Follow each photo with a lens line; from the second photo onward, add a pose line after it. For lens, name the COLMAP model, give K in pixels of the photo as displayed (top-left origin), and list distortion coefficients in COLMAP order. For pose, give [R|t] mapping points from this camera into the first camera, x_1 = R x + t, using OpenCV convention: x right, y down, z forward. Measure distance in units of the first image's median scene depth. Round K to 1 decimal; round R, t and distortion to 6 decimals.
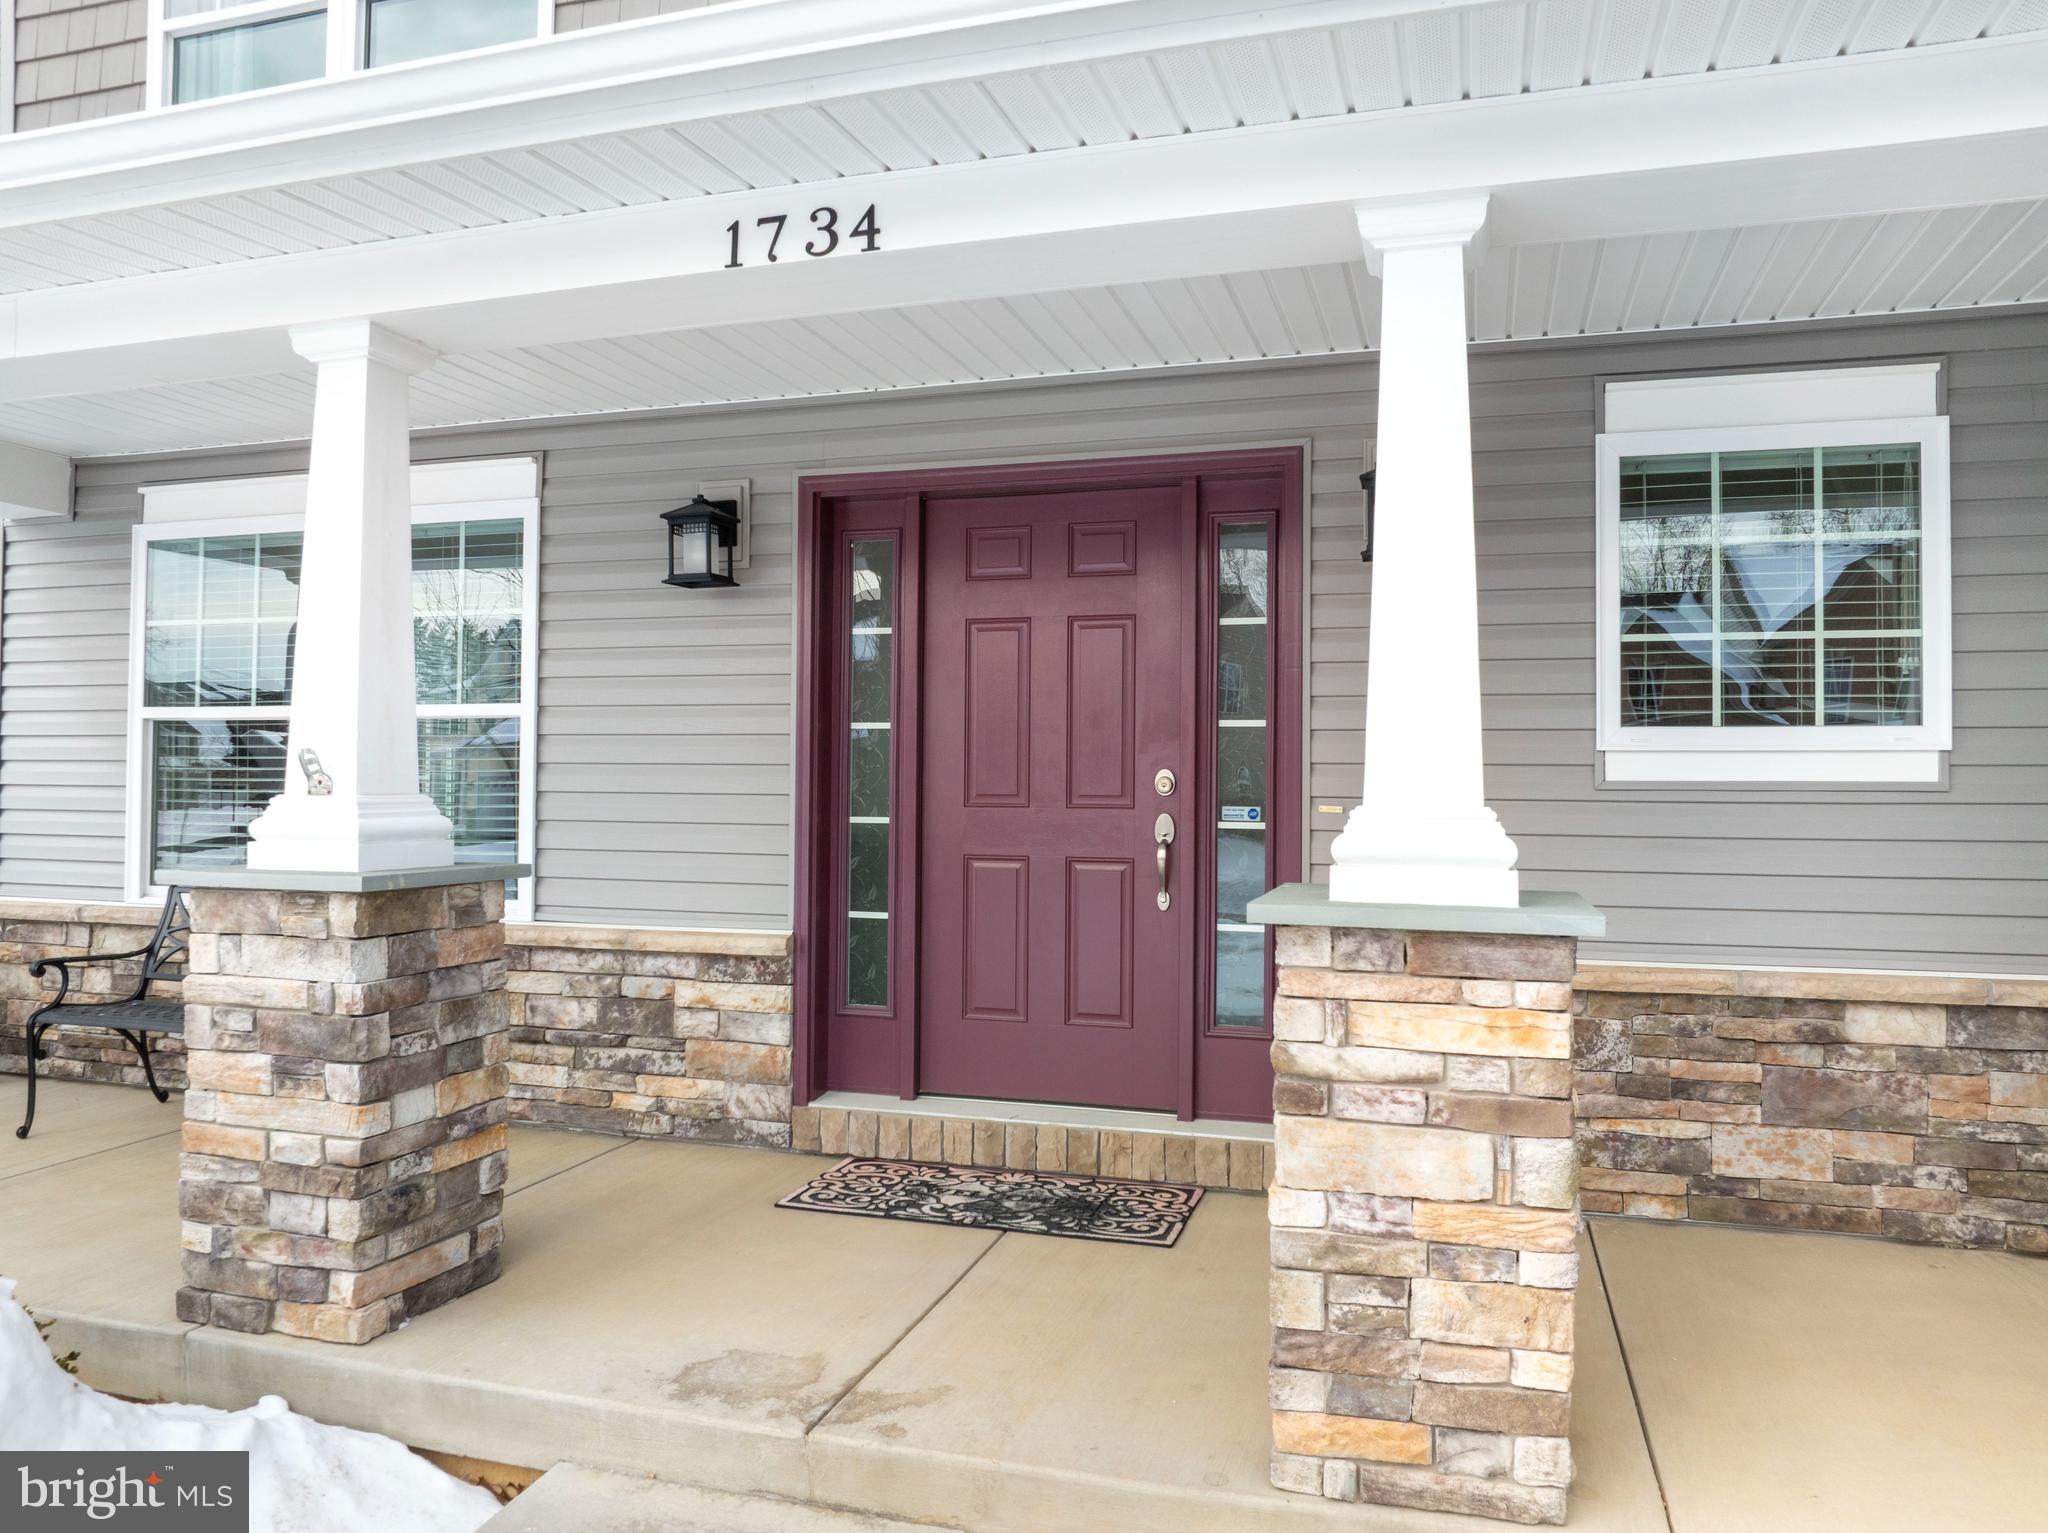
lens RADIAL K [[1441.8, 0, 1024.5], [0, 1441.8, 767.4], [0, 0, 1]] dist [-0.033796, -0.006625]
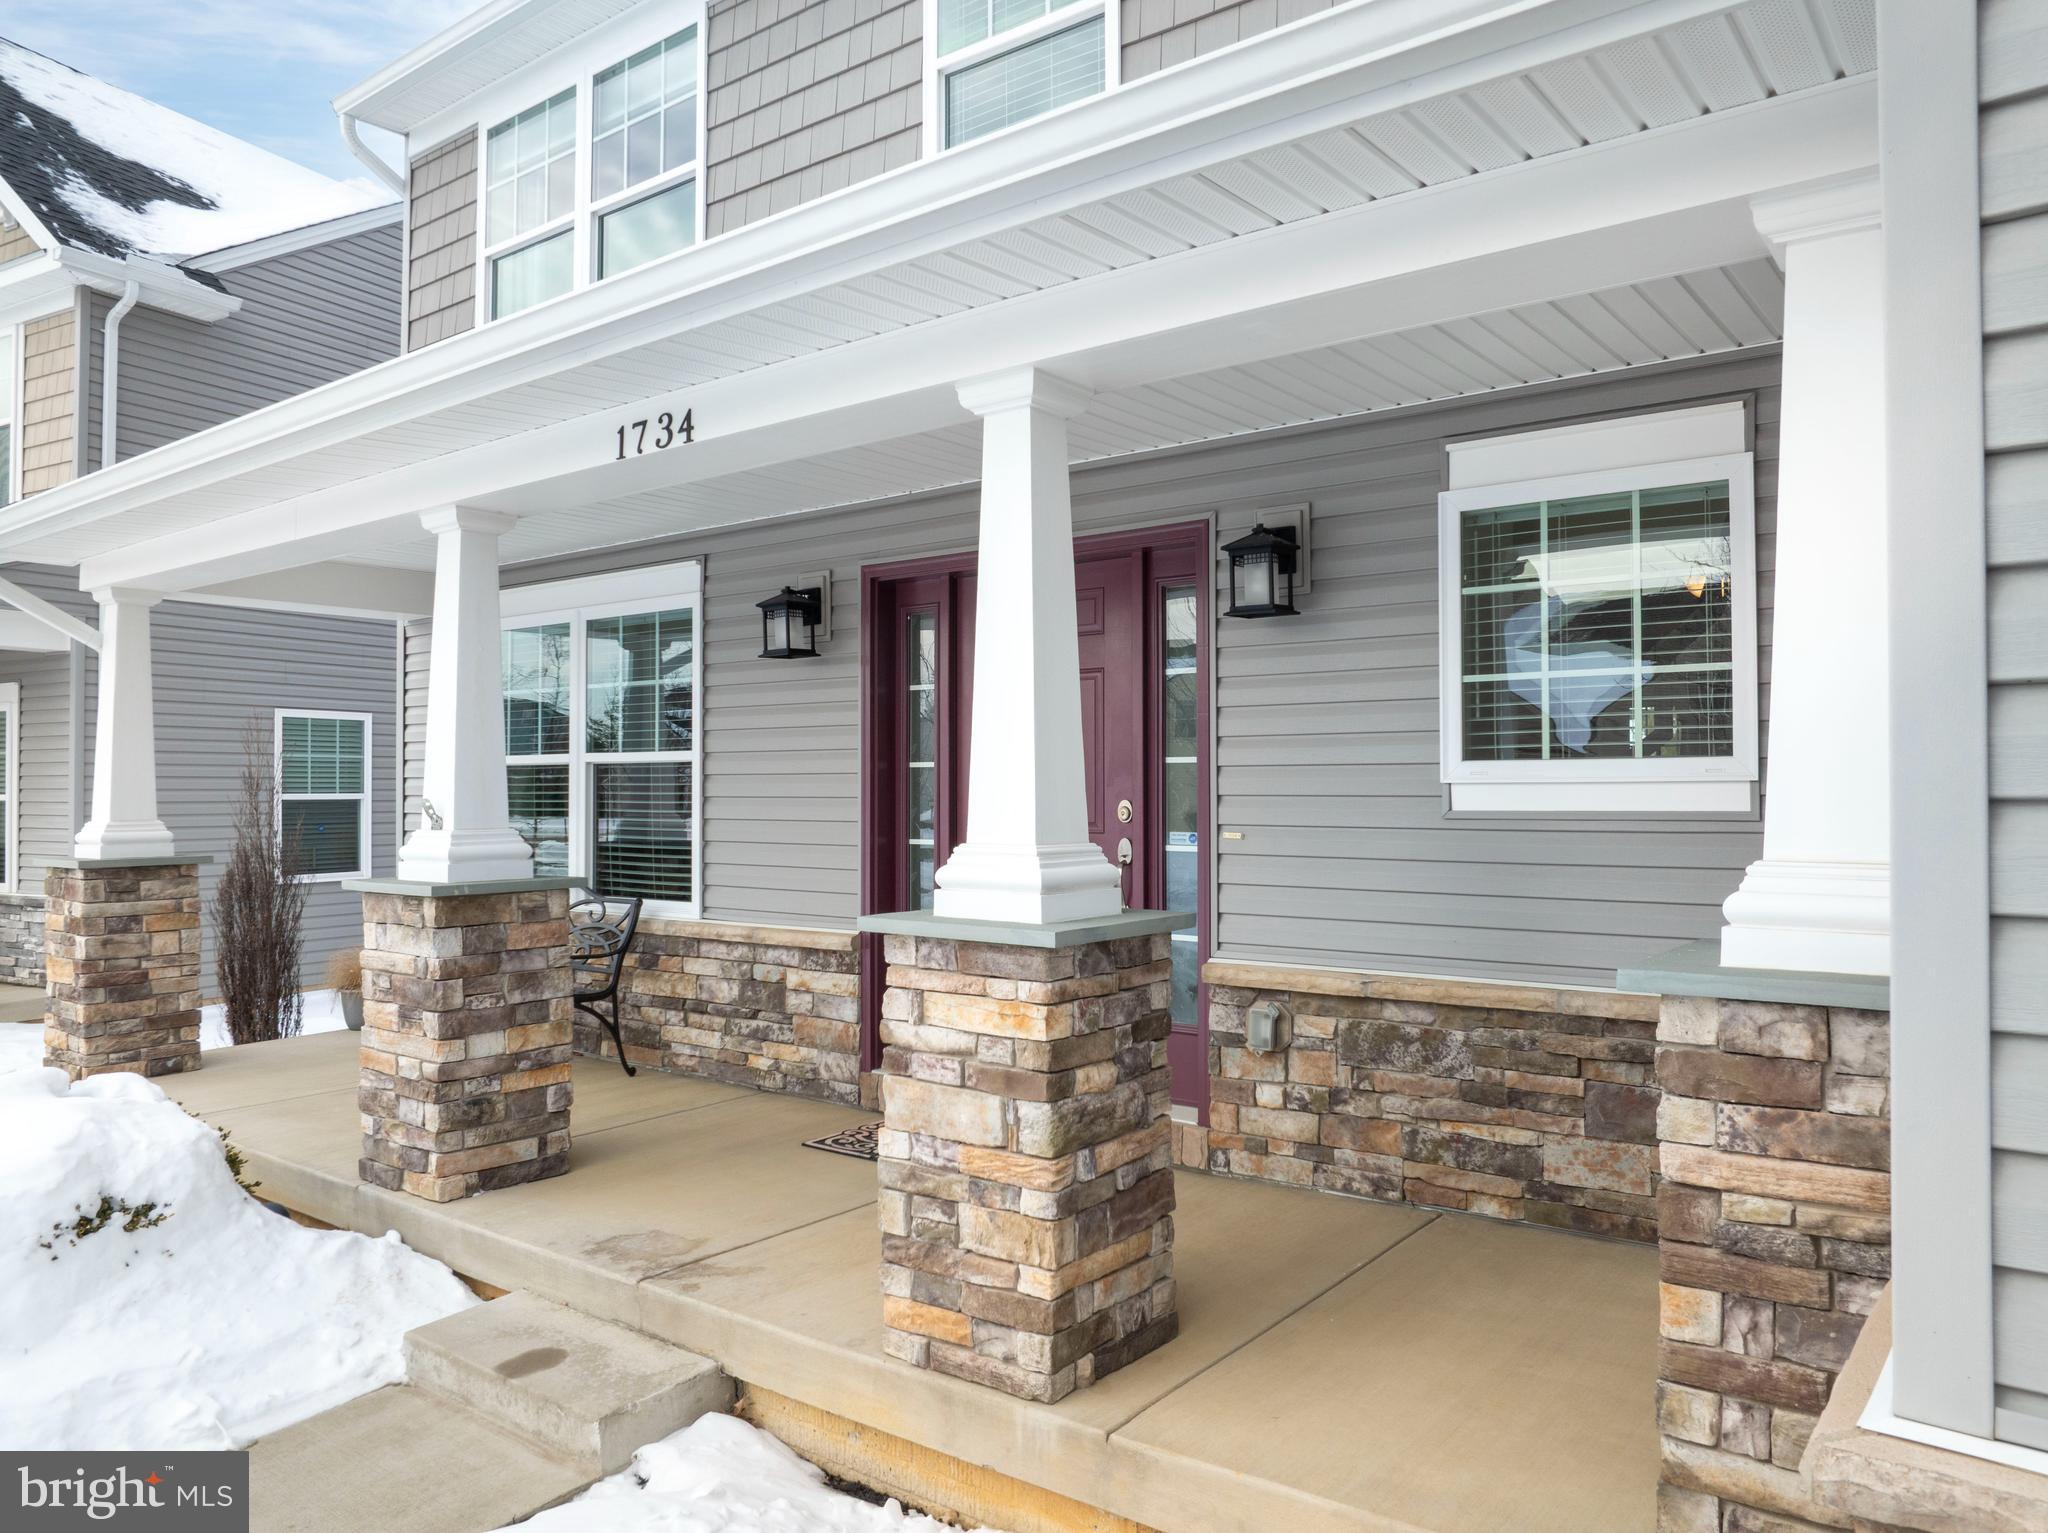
lens RADIAL K [[1441.8, 0, 1020.9], [0, 1441.8, 764.8], [0, 0, 1]] dist [-0.033796, -0.006625]
pose [[0.933733, -0.017344, -0.357550, 0.503464], [0.015915, 0.999849, -0.006939, -0.023519], [0.357617, 0.000788, 0.933868, -0.137312]]
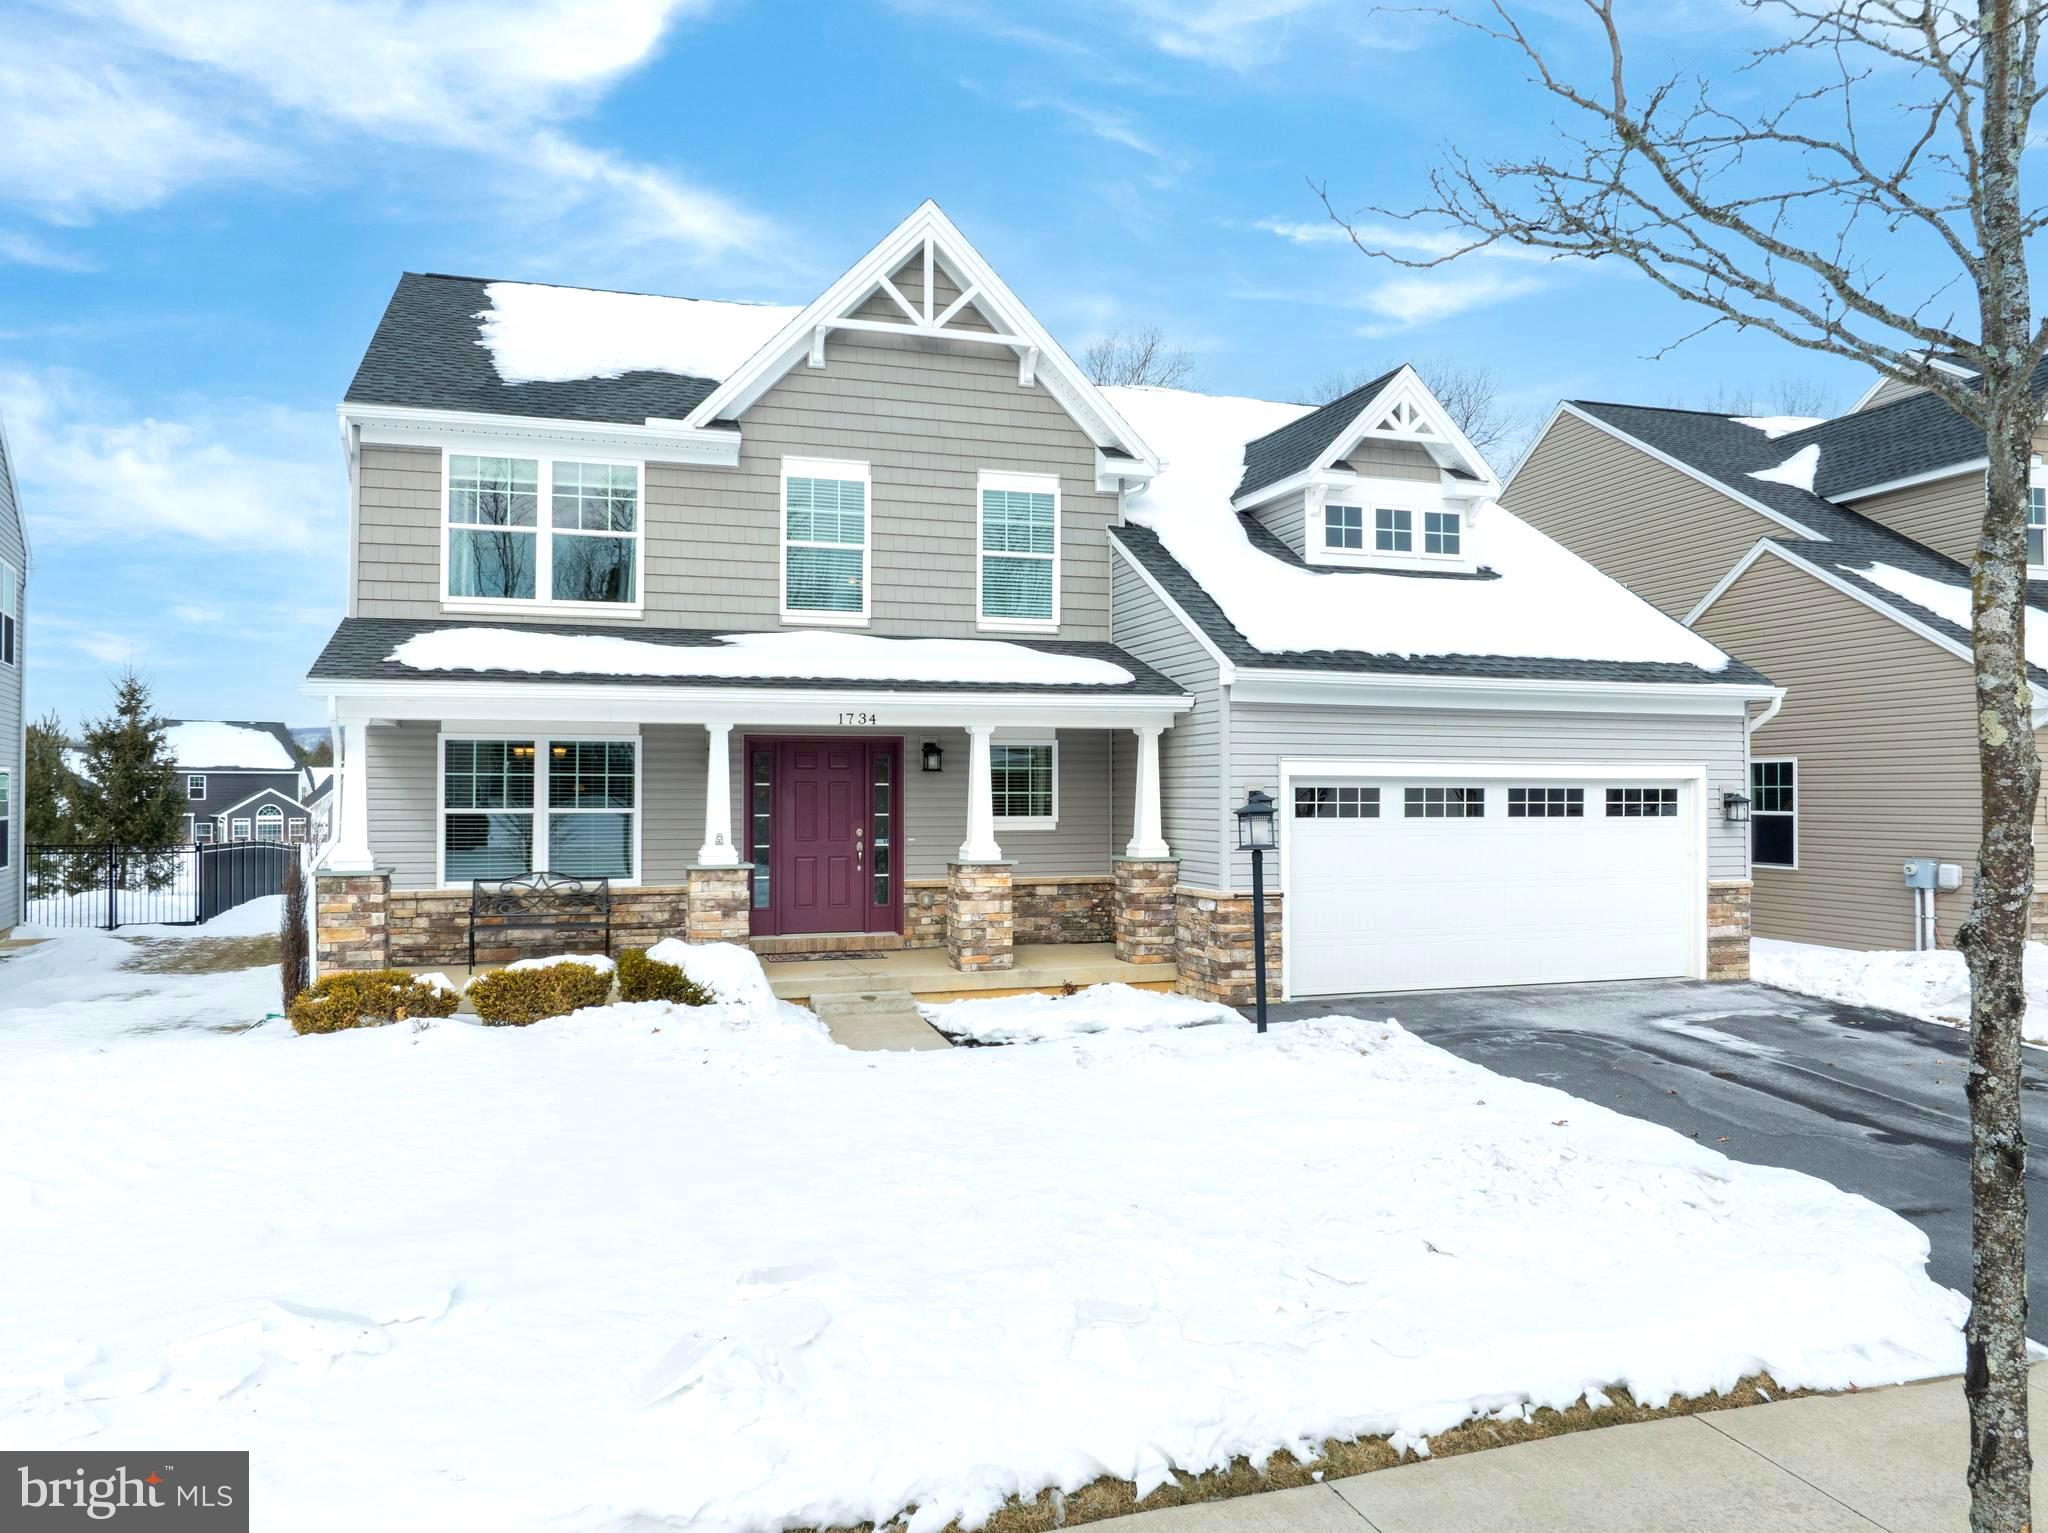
lens RADIAL K [[1441.8, 0, 1029.8], [0, 1441.8, 770.7], [0, 0, 1]] dist [-0.033796, -0.006625]
pose [[0.817818, 0.000279, 0.575477, -1.722947], [-0.001409, 0.999998, 0.001518, -0.158725], [-0.575475, -0.002052, 0.817817, -2.243860]]
